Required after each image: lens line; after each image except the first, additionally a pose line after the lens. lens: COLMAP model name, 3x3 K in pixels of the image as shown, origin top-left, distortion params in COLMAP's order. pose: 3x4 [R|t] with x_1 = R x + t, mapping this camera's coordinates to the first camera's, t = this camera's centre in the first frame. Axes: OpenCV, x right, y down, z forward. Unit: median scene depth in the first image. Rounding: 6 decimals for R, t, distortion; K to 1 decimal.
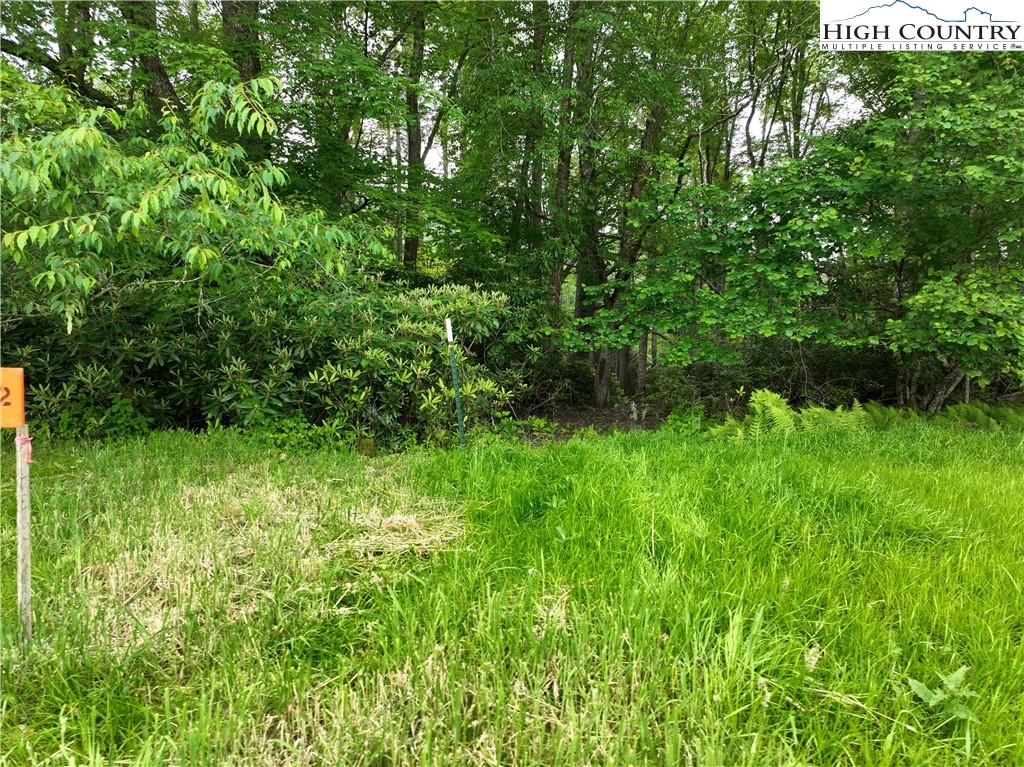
lens RADIAL K [[718.2, 0, 512.0], [0, 718.2, 383.5], [0, 0, 1]] dist [0.006181, 0.005714]
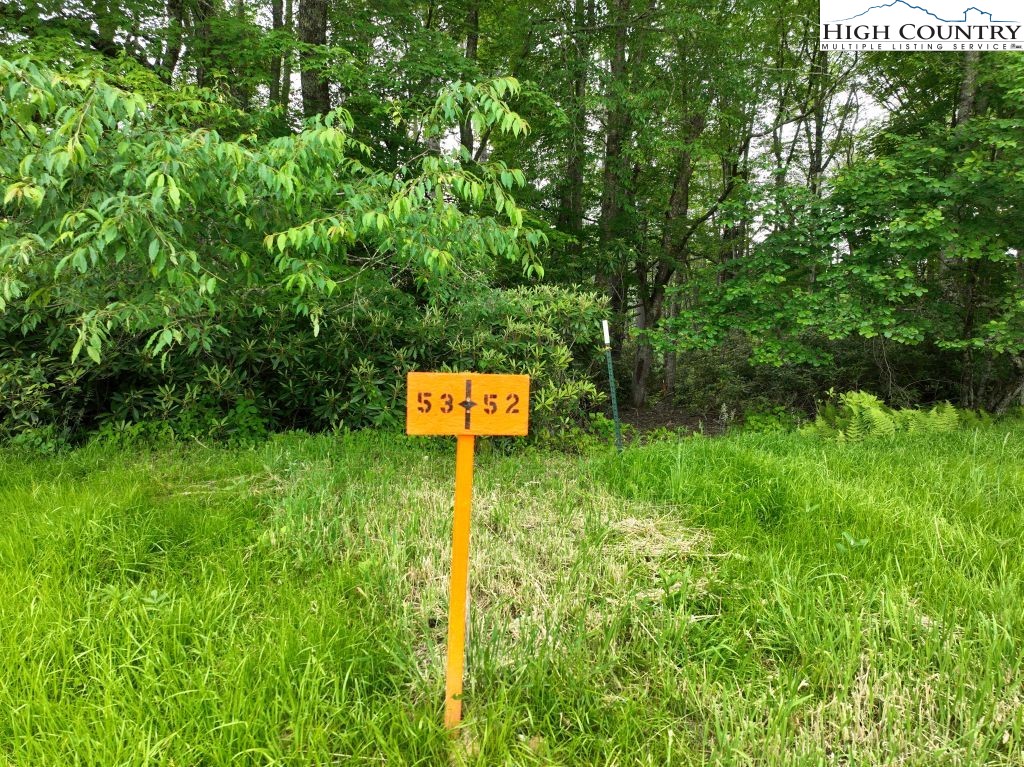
lens RADIAL K [[718.2, 0, 512.0], [0, 718.2, 383.5], [0, 0, 1]] dist [0.006181, 0.005714]
pose [[0.999990, 0.001635, 0.004233, -0.141924], [-0.001639, 0.999998, 0.000761, -0.002093], [-0.004232, -0.000768, 0.999991, 0.003852]]
